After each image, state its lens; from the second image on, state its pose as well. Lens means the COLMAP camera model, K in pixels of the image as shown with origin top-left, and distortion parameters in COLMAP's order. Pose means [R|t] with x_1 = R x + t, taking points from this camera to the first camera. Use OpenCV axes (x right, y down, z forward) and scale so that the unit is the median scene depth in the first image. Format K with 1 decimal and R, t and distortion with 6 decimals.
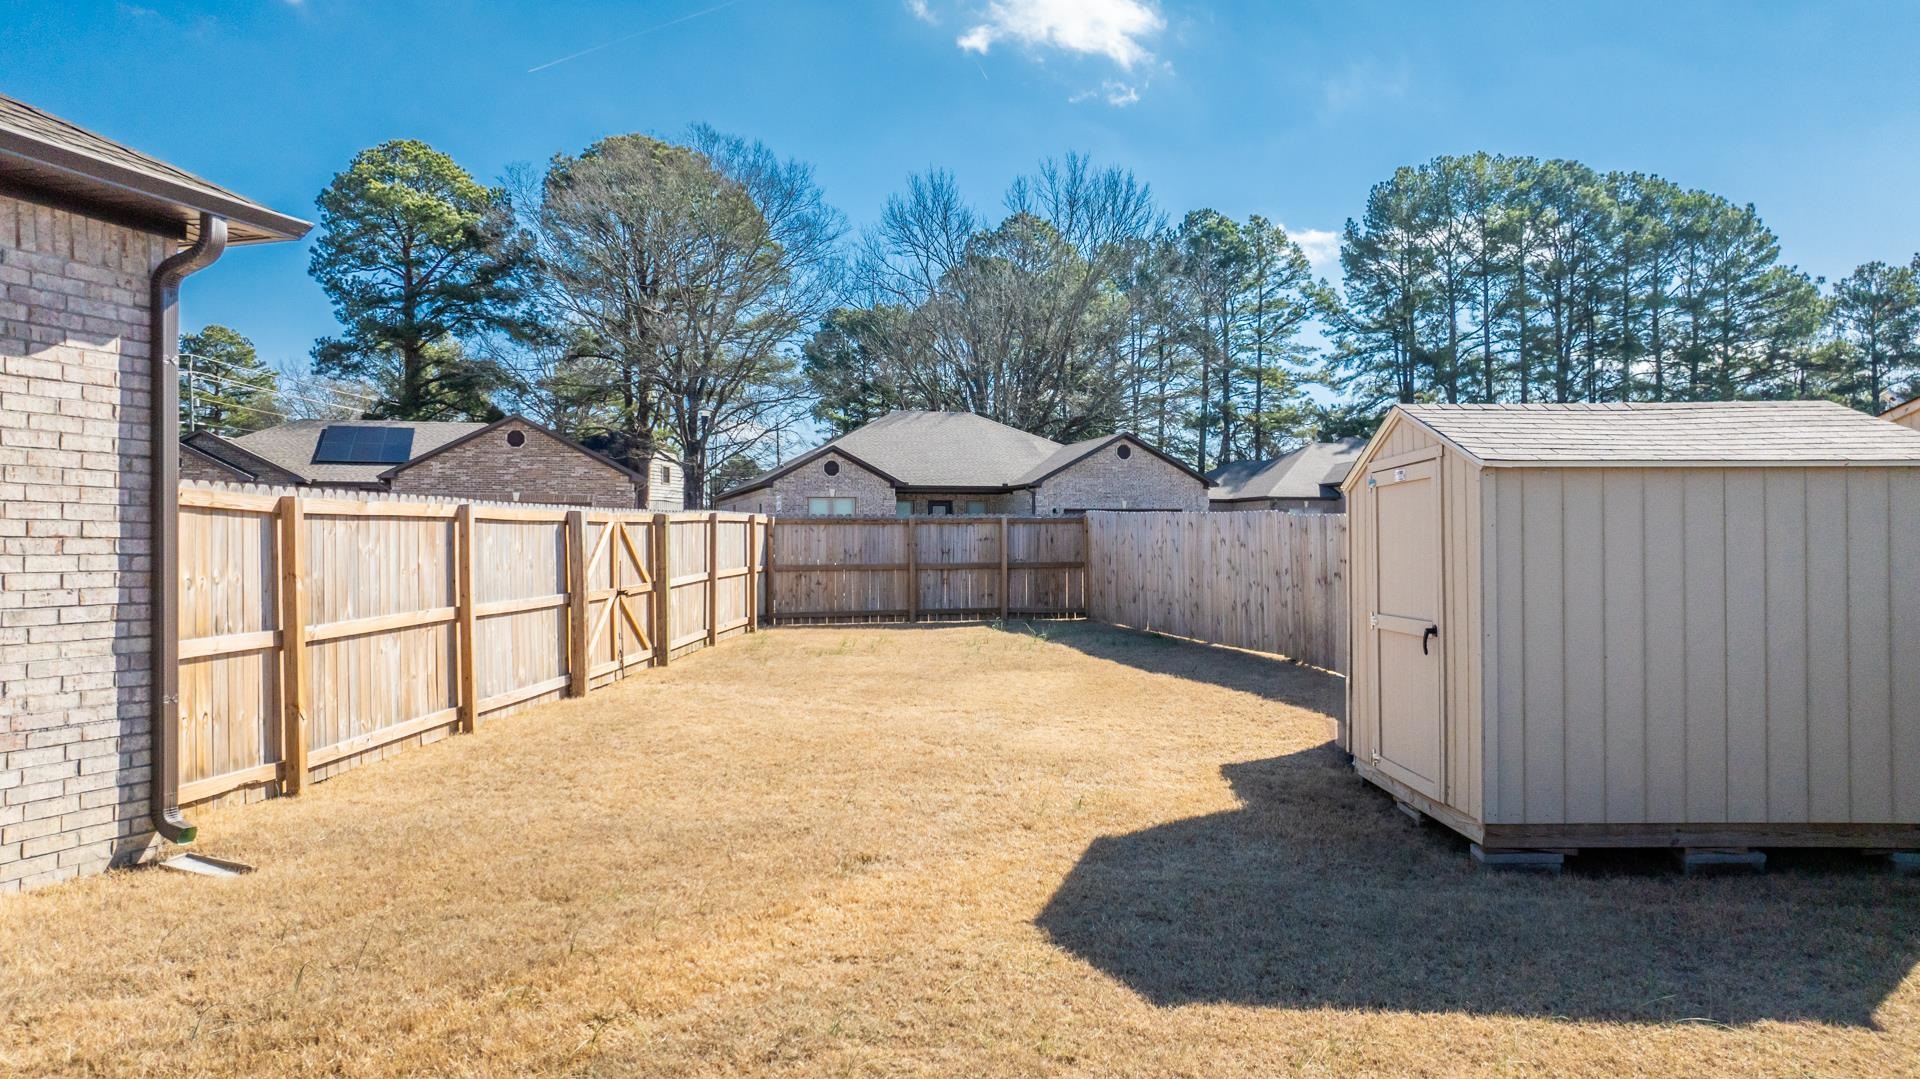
lens RADIAL K [[1344.6, 0, 960.0], [0, 1344.6, 539.5], [0, 0, 1]] dist [-0.024223, 0.002662]
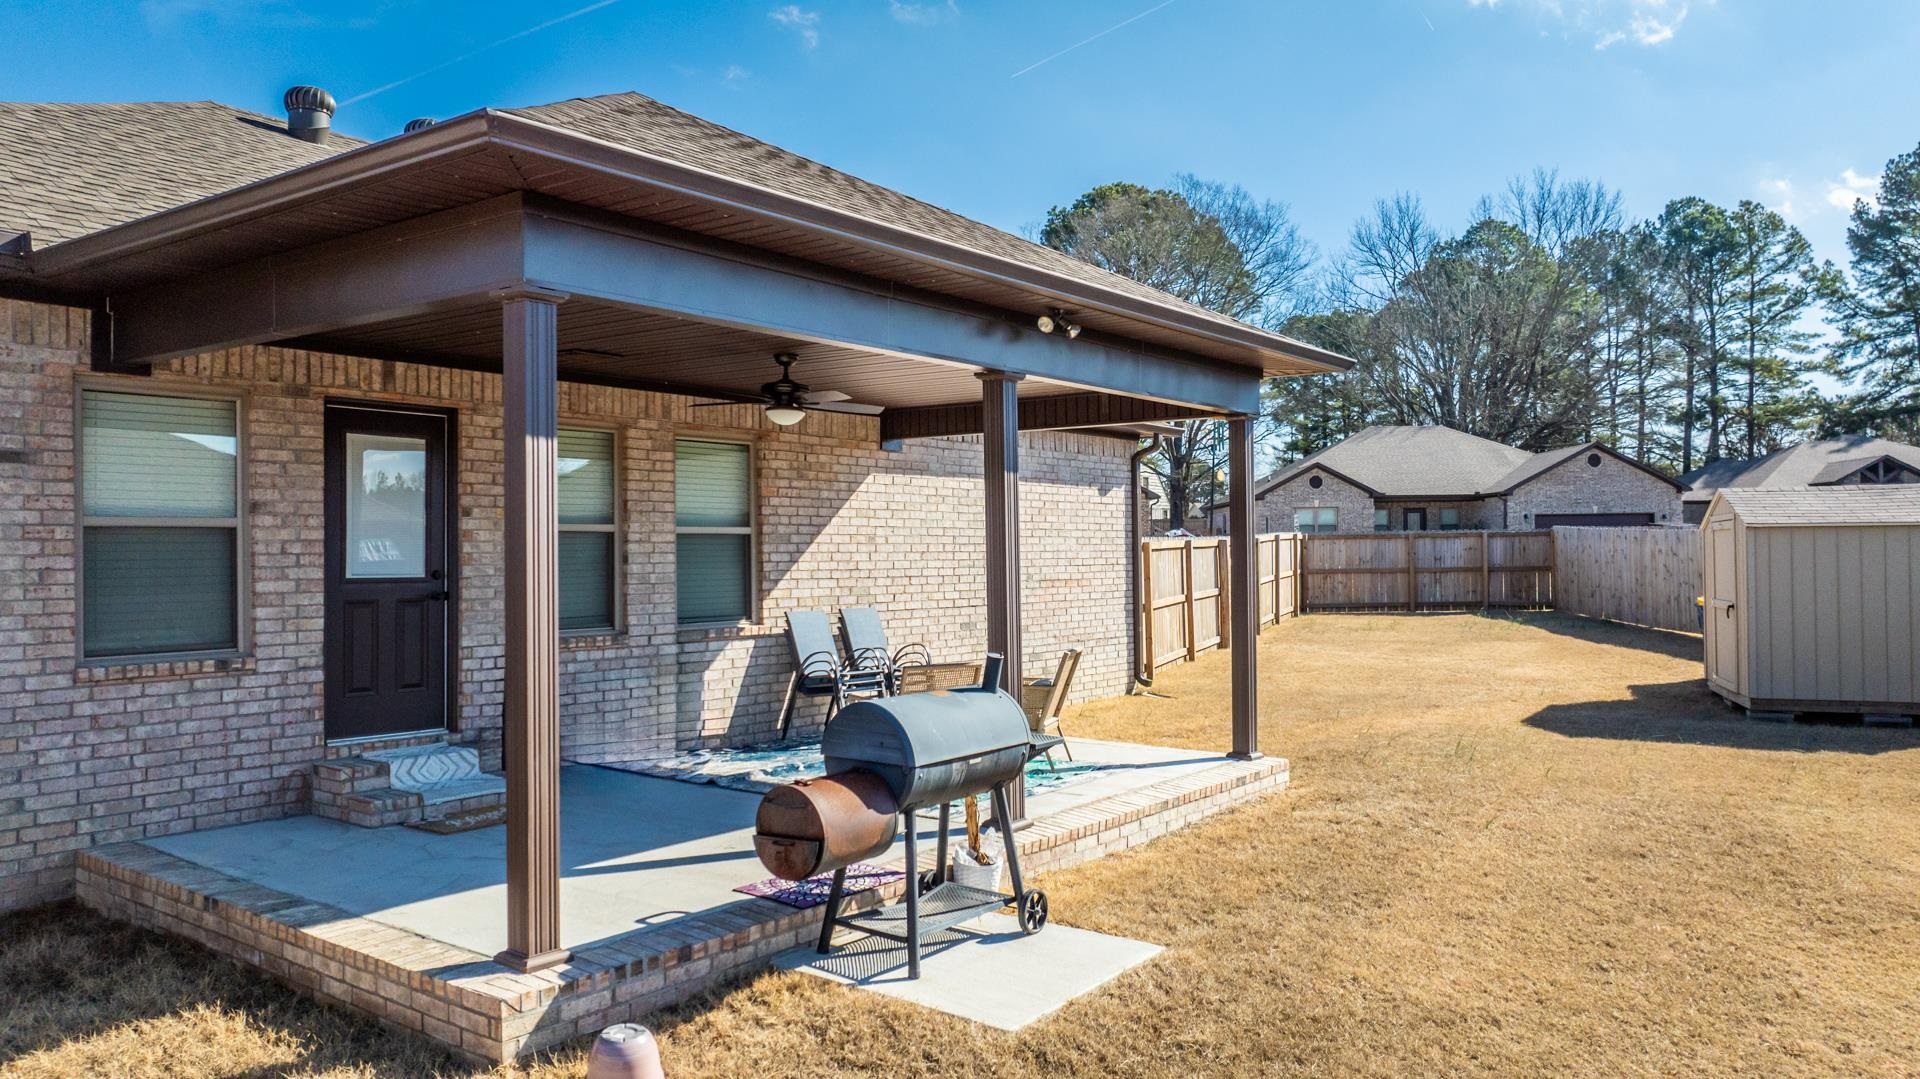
lens RADIAL K [[1344.6, 0, 960.0], [0, 1344.6, 539.5], [0, 0, 1]] dist [-0.024223, 0.002662]
pose [[0.946278, -0.008606, -0.323239, -0.011877], [0.008811, 0.999961, -0.000830, -0.005187], [0.323234, -0.002062, 0.946317, -0.163013]]
